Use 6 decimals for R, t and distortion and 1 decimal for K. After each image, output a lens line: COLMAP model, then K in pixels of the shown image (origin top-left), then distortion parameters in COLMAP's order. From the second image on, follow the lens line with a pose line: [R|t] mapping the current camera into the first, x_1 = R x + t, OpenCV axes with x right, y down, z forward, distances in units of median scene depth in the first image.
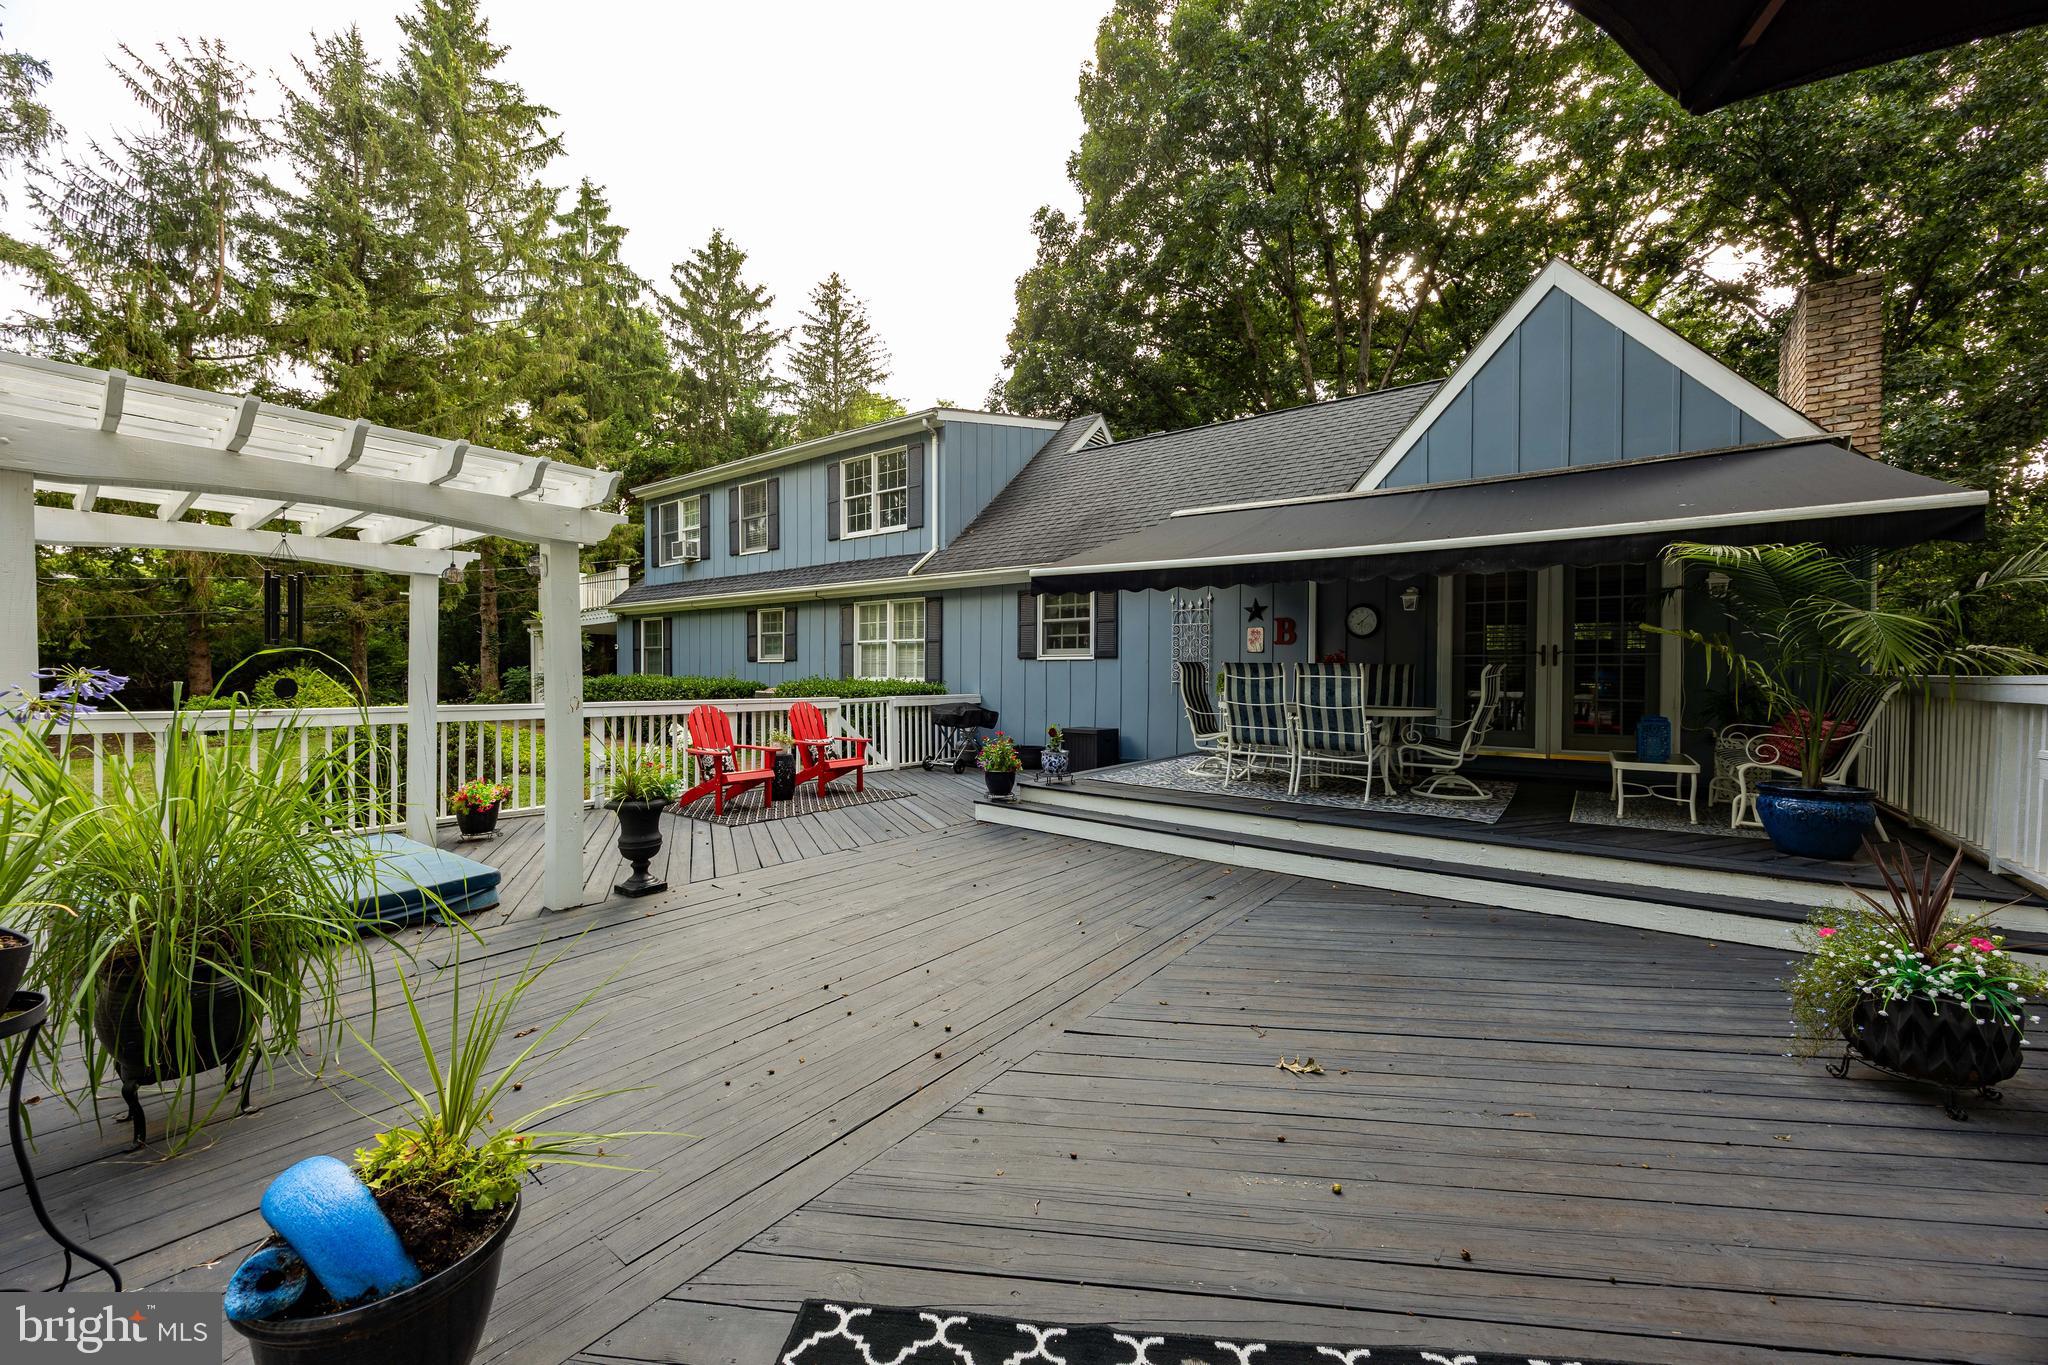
lens RADIAL K [[776.5, 0, 1026.7], [0, 776.5, 681.2], [0, 0, 1]] dist [0.000996, 0.000029]
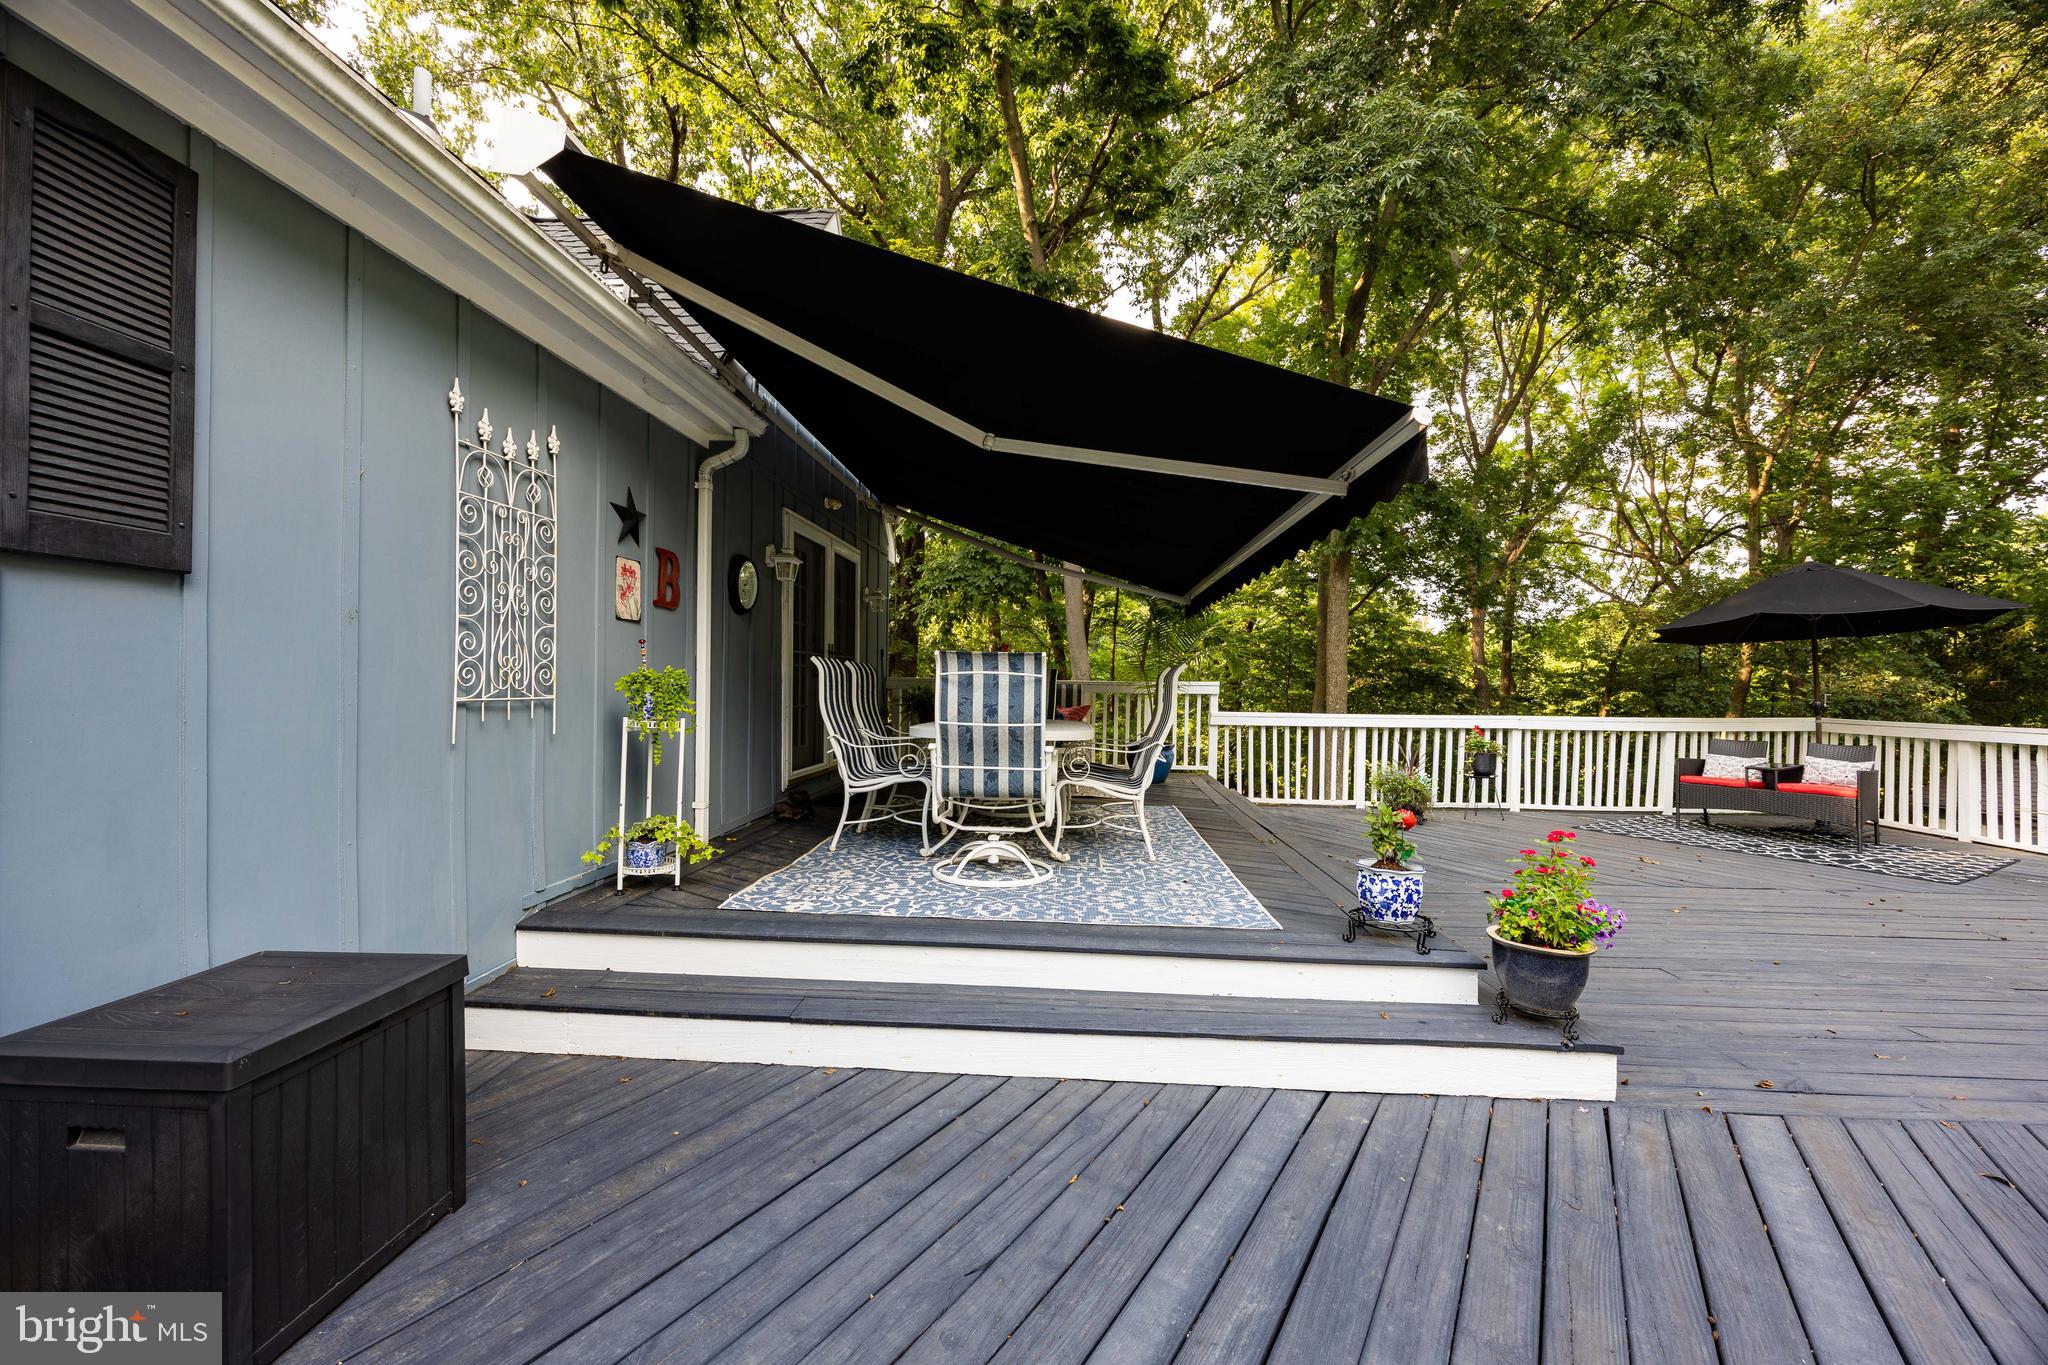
lens RADIAL K [[776.5, 0, 1026.7], [0, 776.5, 681.2], [0, 0, 1]] dist [0.000996, 0.000029]
pose [[-0.537624, -0.006181, 0.843162, -0.074468], [-0.000757, 0.999976, 0.006848, -0.005352], [-0.843185, 0.003043, -0.537616, 0.601608]]
